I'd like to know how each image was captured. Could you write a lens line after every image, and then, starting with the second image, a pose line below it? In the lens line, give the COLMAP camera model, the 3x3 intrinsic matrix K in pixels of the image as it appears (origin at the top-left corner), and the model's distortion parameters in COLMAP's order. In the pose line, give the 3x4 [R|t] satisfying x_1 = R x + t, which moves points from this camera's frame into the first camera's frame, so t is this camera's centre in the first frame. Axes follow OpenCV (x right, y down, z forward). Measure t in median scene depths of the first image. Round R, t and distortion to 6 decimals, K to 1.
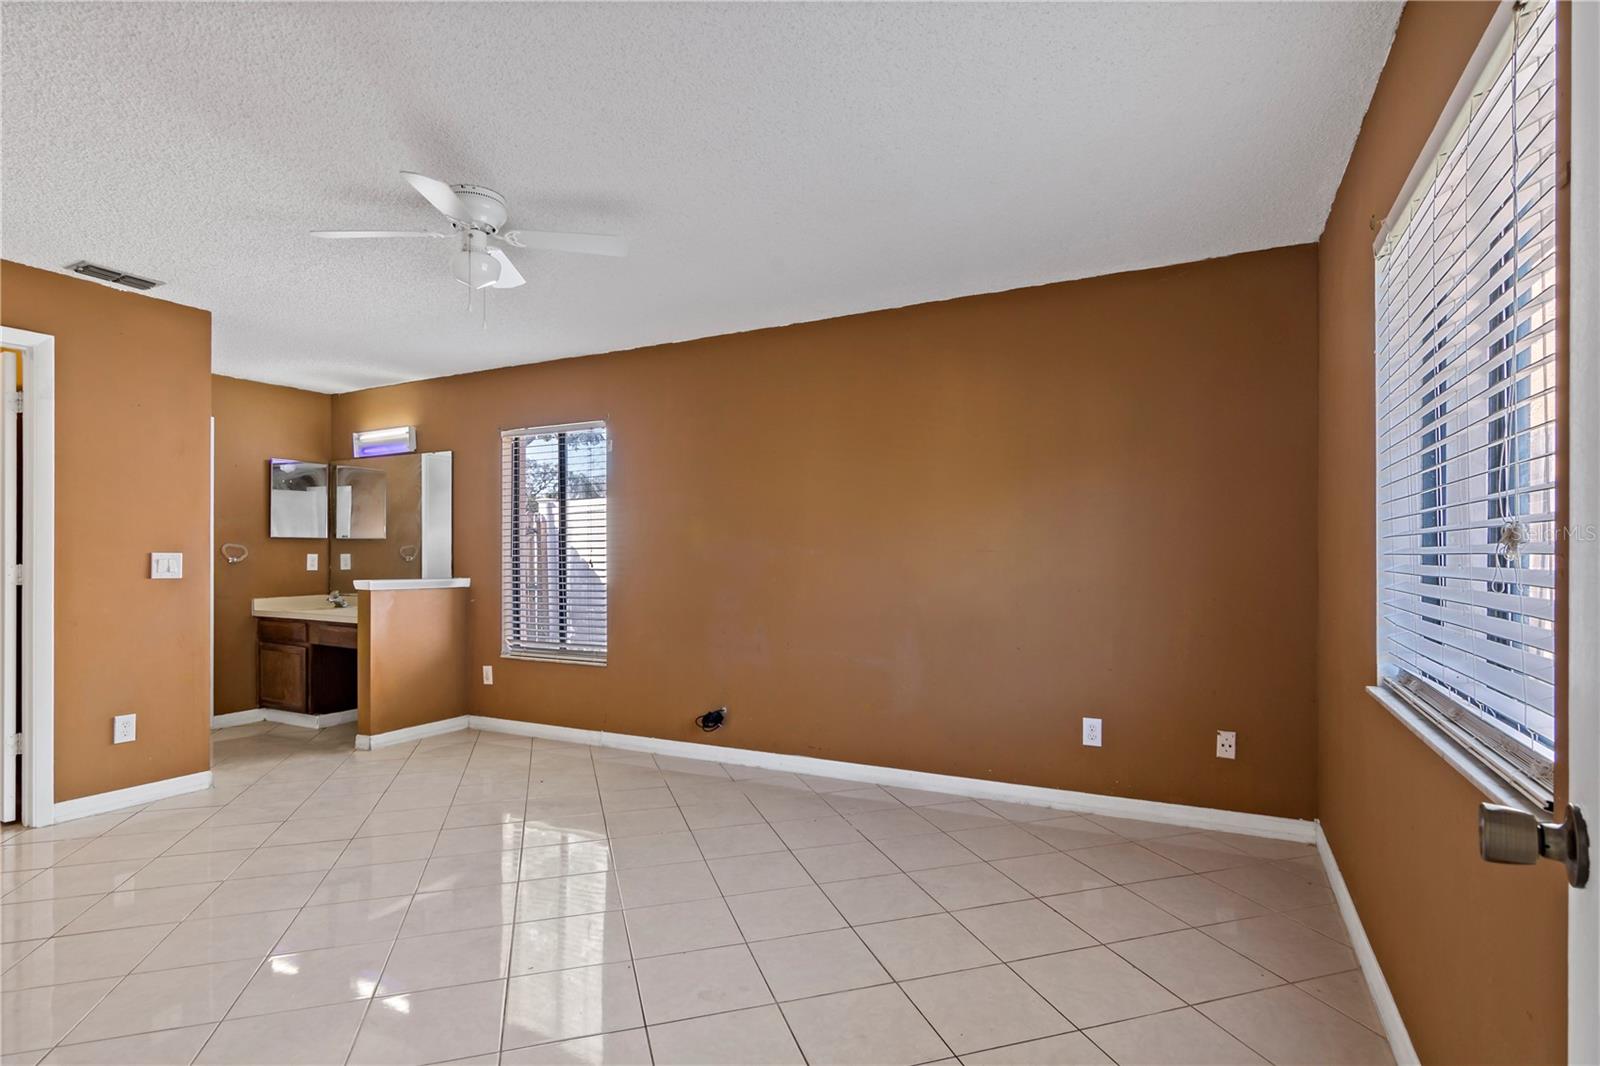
lens RADIAL K [[797.5, 0, 794.4], [0, 797.5, 544.8], [0, 0, 1]] dist [-0.000869, 0.000201]
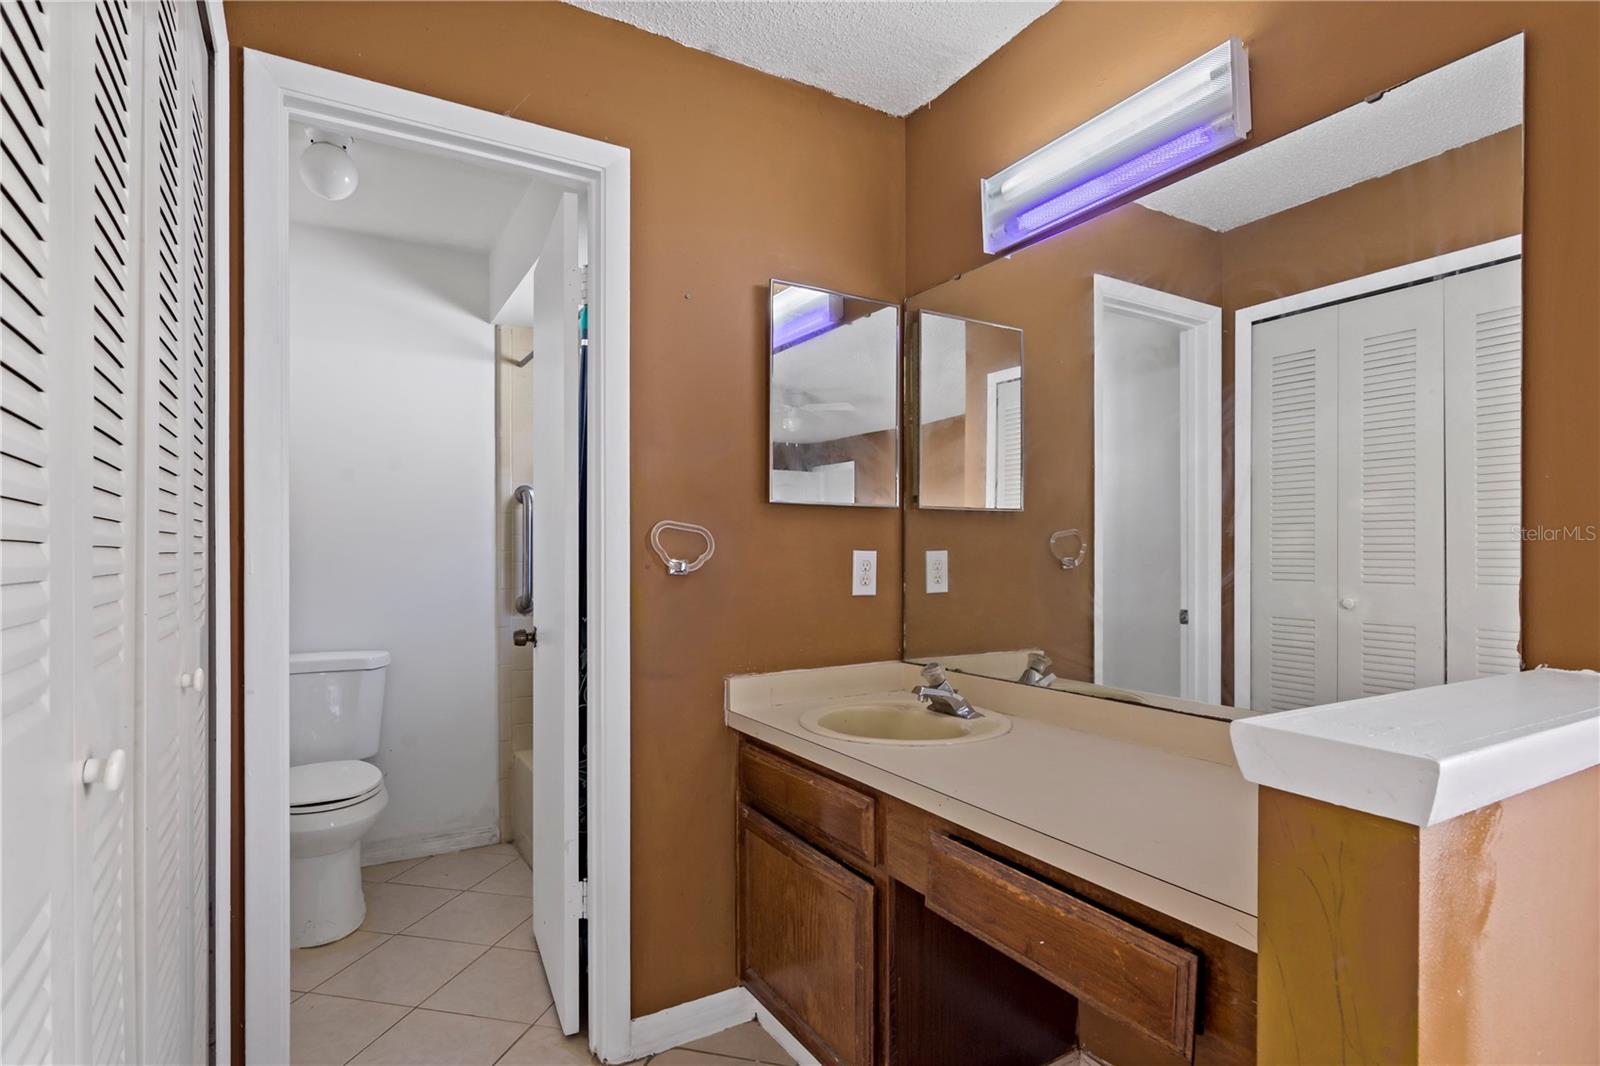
lens RADIAL K [[783.9, 0, 773.7], [0, 783.9, 554.8], [0, 0, 1]] dist [0.002459, 0.000395]
pose [[0.837995, 0.003715, -0.545666, -0.494856], [0.005482, 0.999869, 0.015227, 0.008441], [0.545651, -0.015751, 0.837865, 0.755192]]
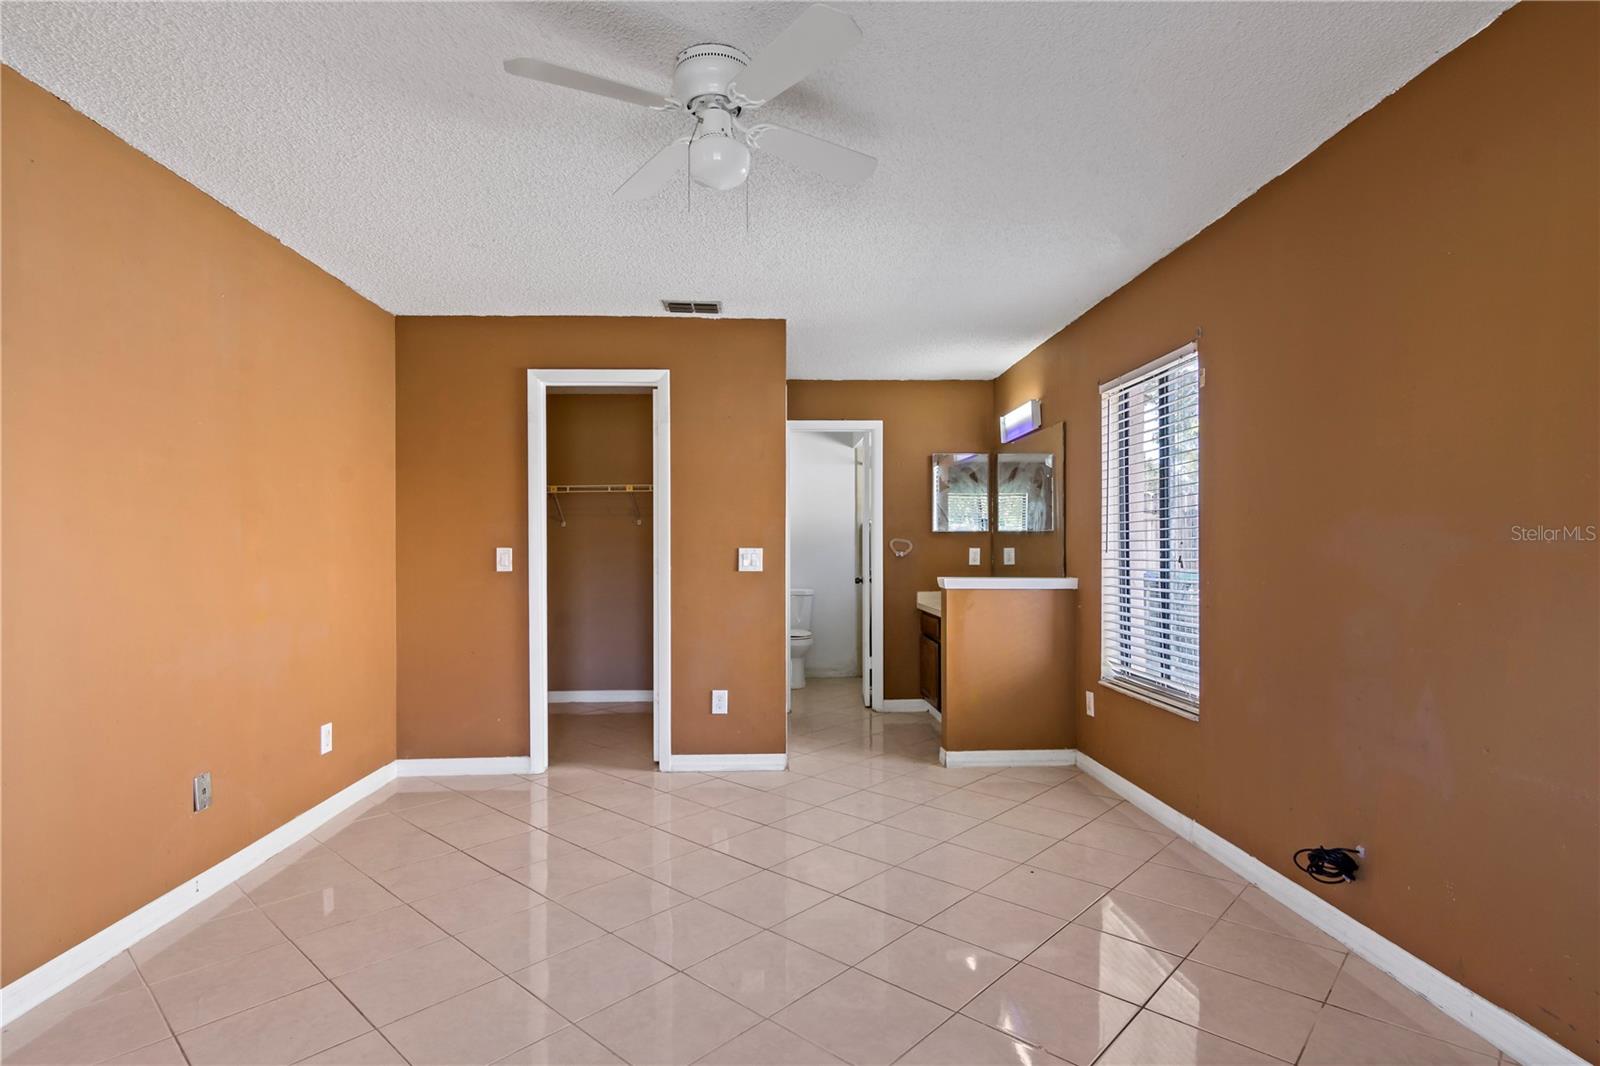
lens RADIAL K [[804.4, 0, 801.0], [0, 804.4, 549.8], [0, 0, 1]] dist [0.002794, 0.000692]
pose [[0.501063, -0.001882, -0.865409, 0.151982], [0.014528, 0.999875, 0.006237, 0.004740], [0.865289, -0.015697, 0.501028, 0.365812]]
